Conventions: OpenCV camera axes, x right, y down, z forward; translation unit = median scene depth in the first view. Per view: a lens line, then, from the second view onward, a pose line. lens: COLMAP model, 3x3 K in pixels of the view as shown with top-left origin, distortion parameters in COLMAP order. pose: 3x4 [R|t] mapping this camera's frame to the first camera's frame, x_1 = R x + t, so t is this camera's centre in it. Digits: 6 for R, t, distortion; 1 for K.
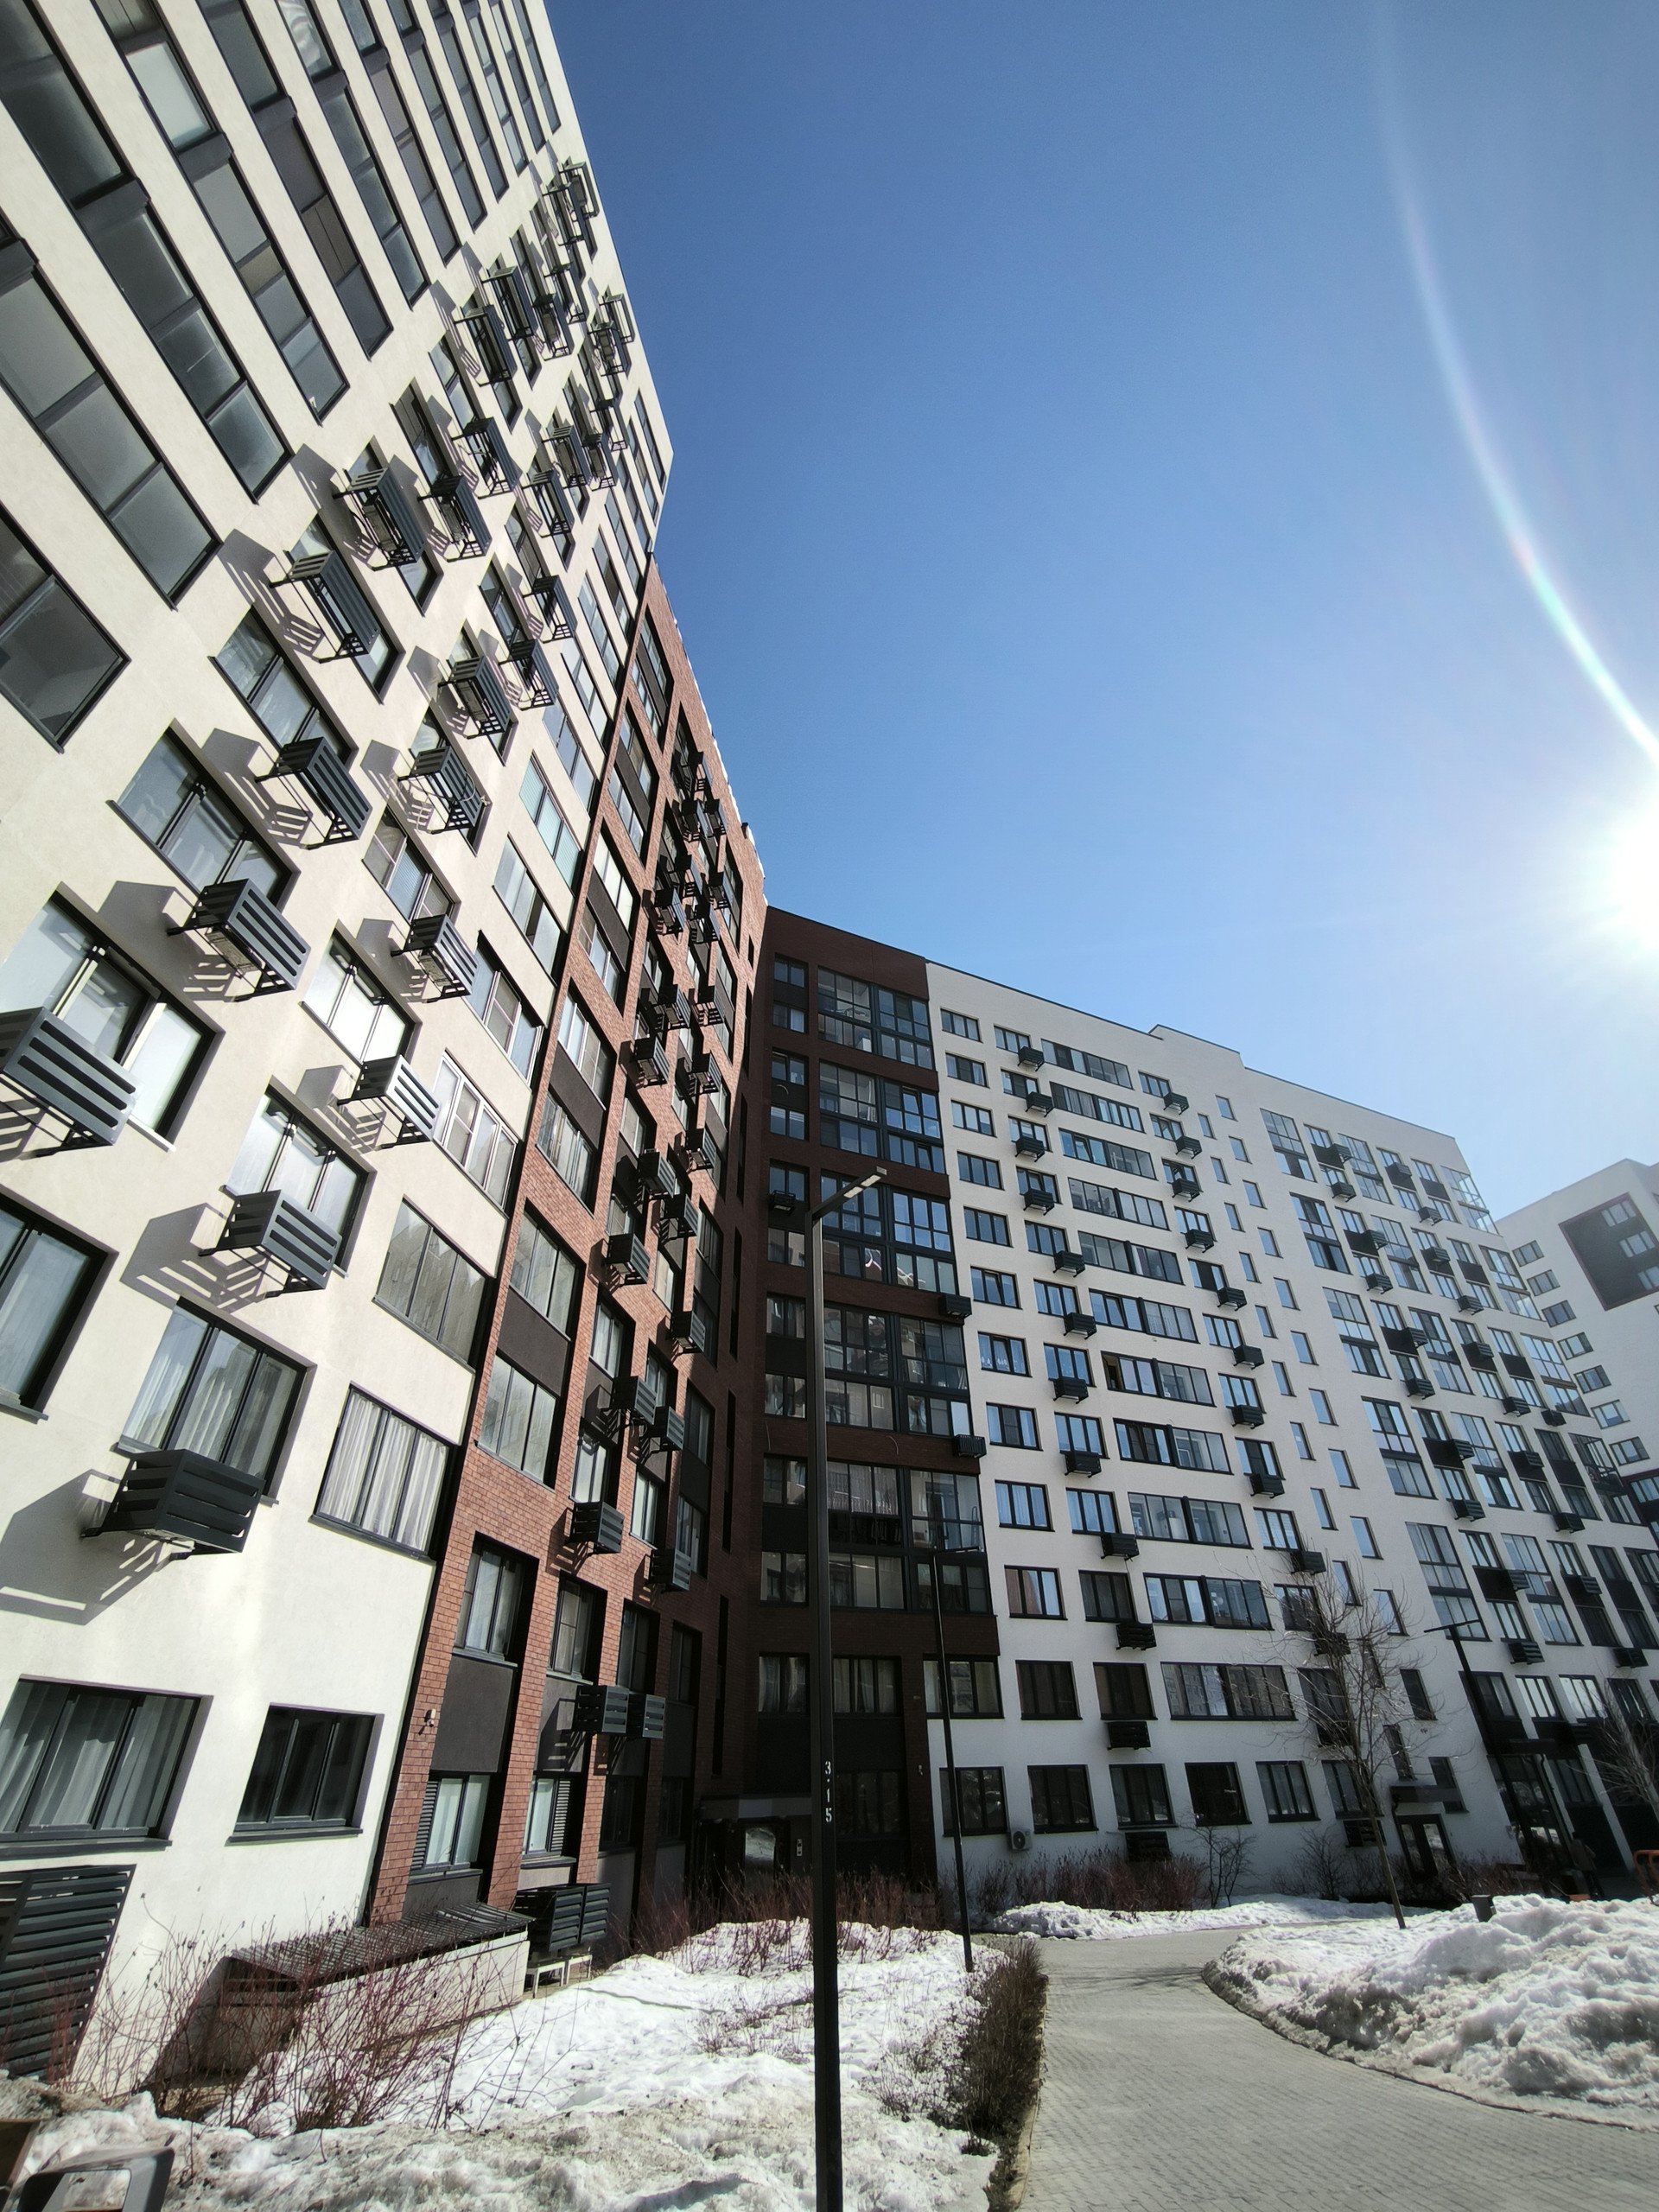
lens RADIAL K [[956.5, 0, 845.5], [0, 956.5, 1109.2], [0, 0, 1]] dist [-0.016896, 0.013579]
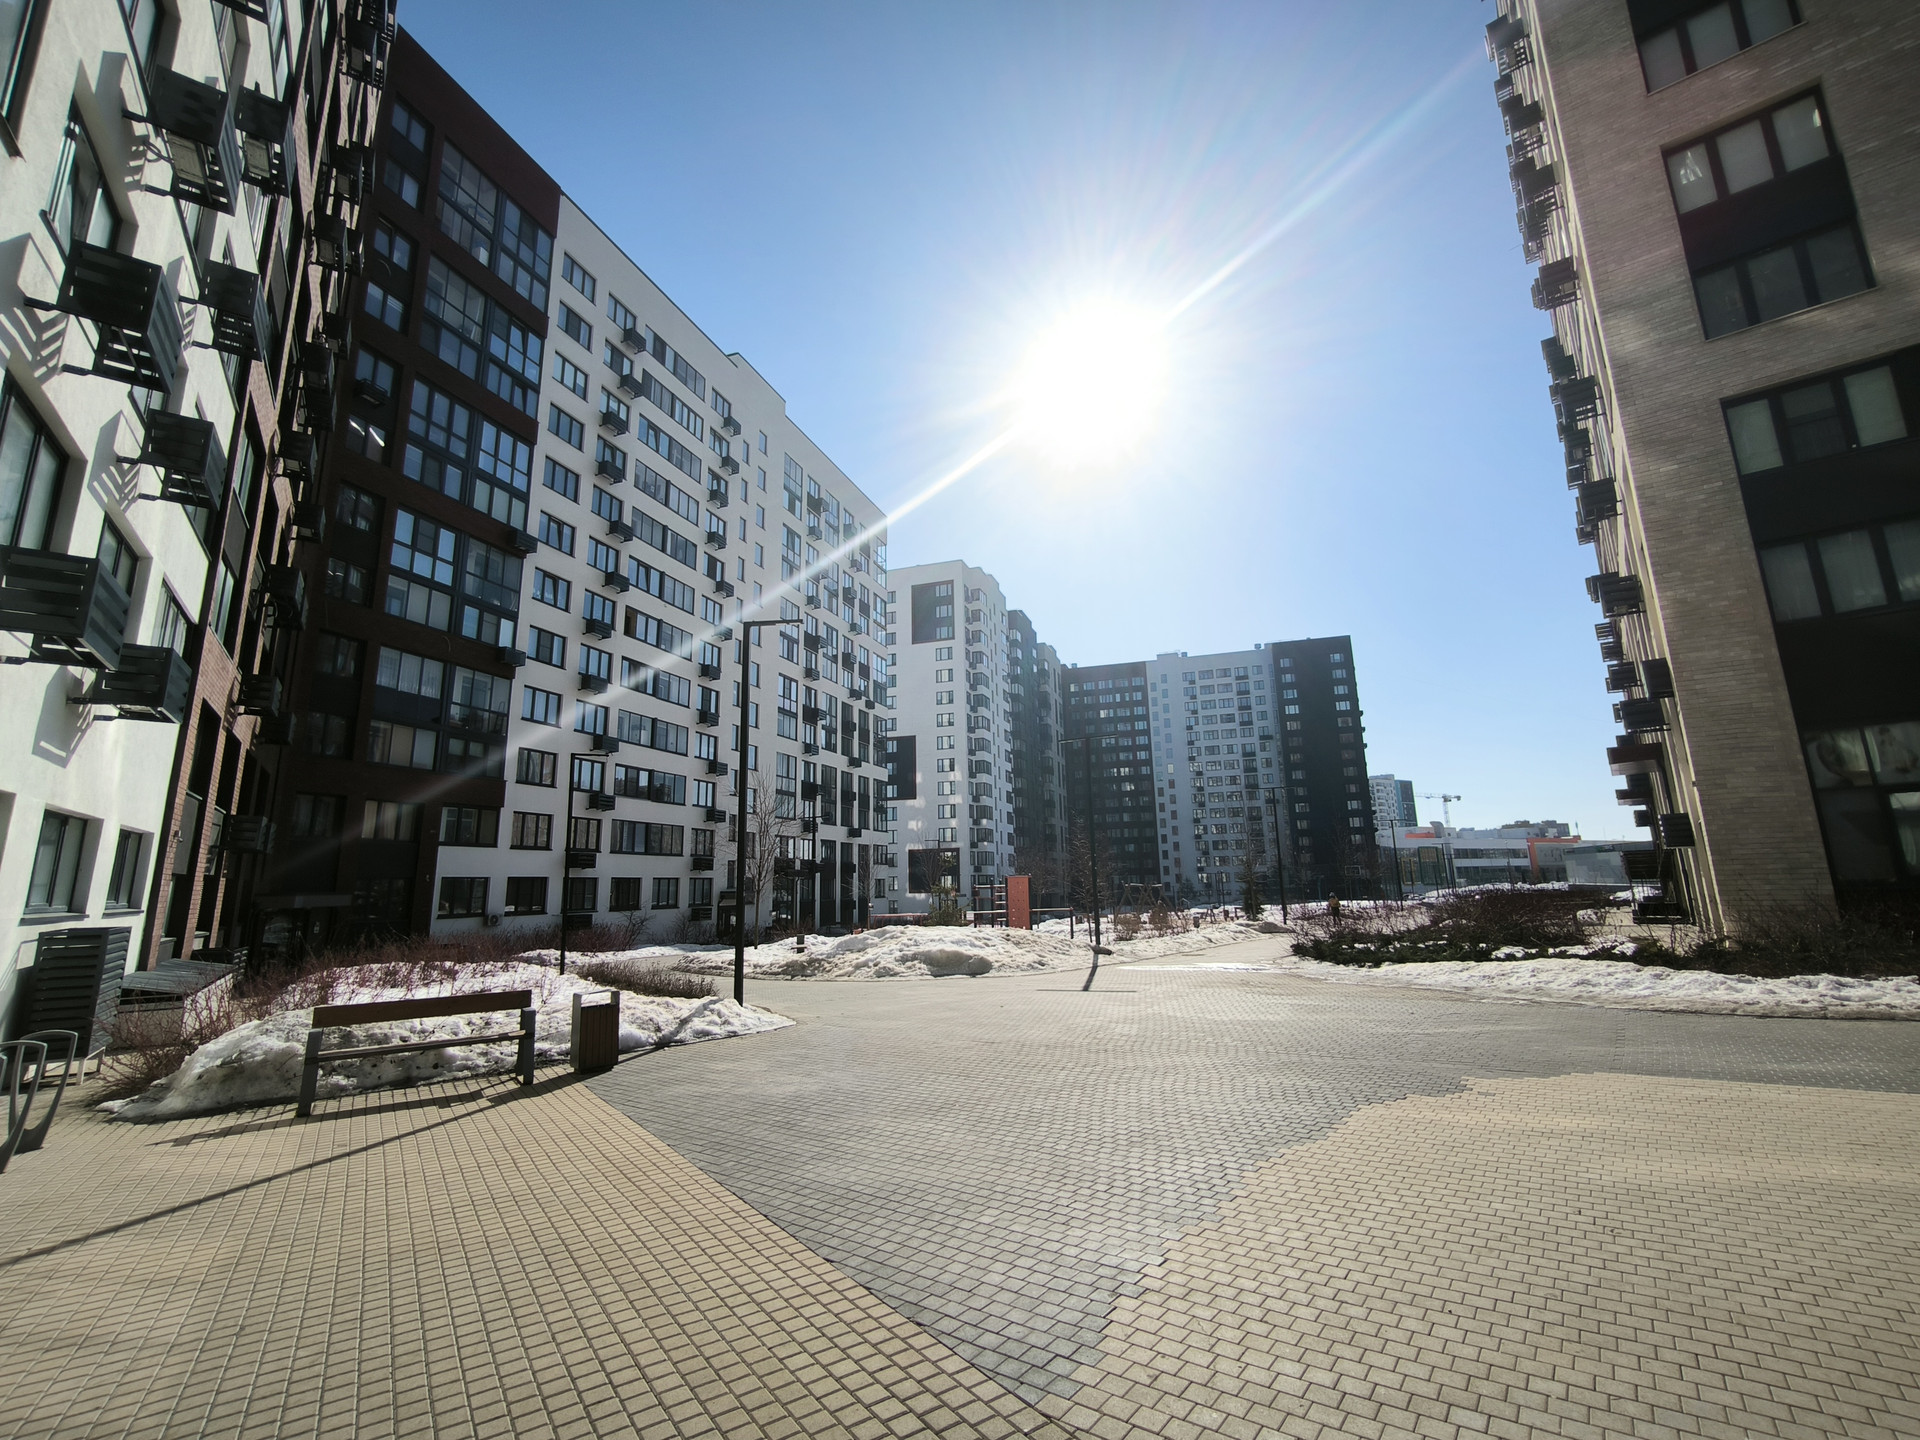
lens RADIAL K [[830.2, 0, 958.7], [0, 830.2, 710.4], [0, 0, 1]] dist [-0.016896, 0.013579]
pose [[0.702407, 0.161877, 0.693123, -0.162665], [-0.420380, 0.880160, 0.220451, -0.053606], [-0.574374, -0.446222, 0.686281, -0.079771]]
